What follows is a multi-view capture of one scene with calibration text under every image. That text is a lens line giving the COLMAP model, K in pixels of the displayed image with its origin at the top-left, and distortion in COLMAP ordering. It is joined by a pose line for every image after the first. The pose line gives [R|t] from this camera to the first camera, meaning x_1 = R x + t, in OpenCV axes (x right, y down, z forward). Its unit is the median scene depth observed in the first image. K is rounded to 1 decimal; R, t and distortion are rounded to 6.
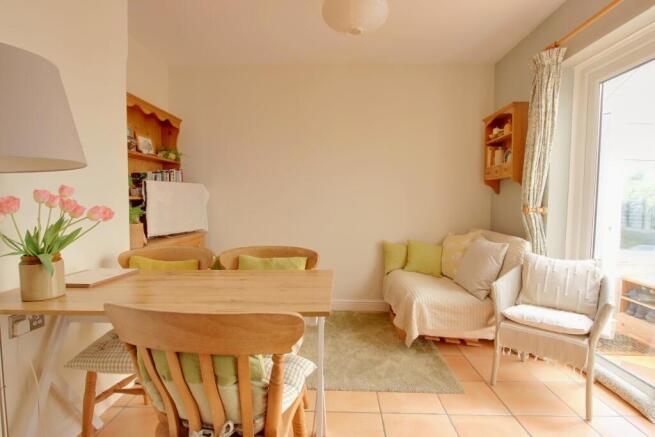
lens RADIAL K [[332.6, 0, 329.3], [0, 332.6, 221.5], [0, 0, 1]] dist [-0.021175, 0.000009]
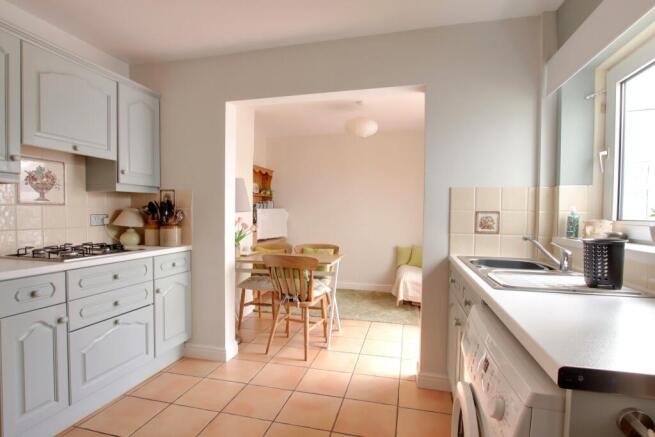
lens RADIAL K [[332.6, 0, 329.3], [0, 332.6, 221.5], [0, 0, 1]] dist [-0.021175, 0.000009]
pose [[0.978071, 0.008218, -0.208110, 0.247888], [-0.015640, 0.999298, -0.034042, 0.003929], [0.207684, 0.036550, 0.977513, -0.786277]]
